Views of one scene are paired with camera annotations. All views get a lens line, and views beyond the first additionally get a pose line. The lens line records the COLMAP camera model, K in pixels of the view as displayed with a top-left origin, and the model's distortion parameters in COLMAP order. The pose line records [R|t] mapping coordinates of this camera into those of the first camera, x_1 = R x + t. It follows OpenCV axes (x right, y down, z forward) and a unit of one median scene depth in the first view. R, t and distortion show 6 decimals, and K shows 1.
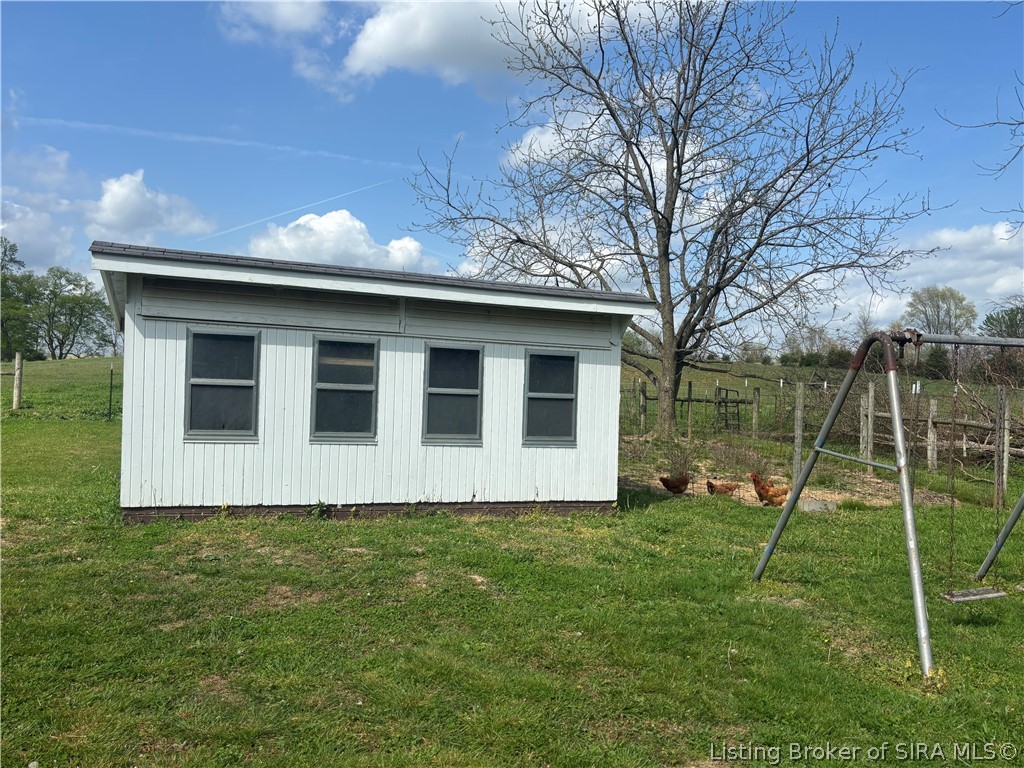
lens RADIAL K [[832.5, 0, 511.9], [0, 832.5, 388.0], [0, 0, 1]] dist [0.006240, 0.001936]
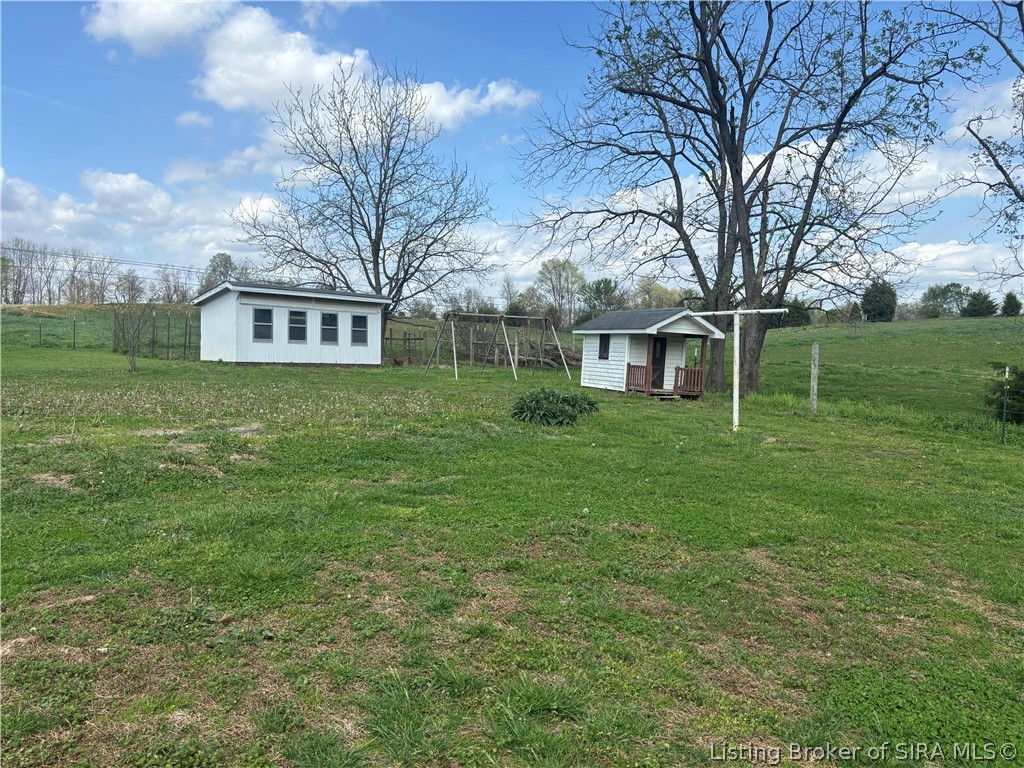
lens RADIAL K [[782.5, 0, 512.0], [0, 782.5, 384.0], [0, 0, 1]] dist [0.097646, -0.090789]
pose [[0.923240, -0.031250, 0.382951, -0.222976], [0.010603, 0.998380, 0.055910, 0.022554], [-0.384077, -0.047558, 0.922075, -0.773149]]
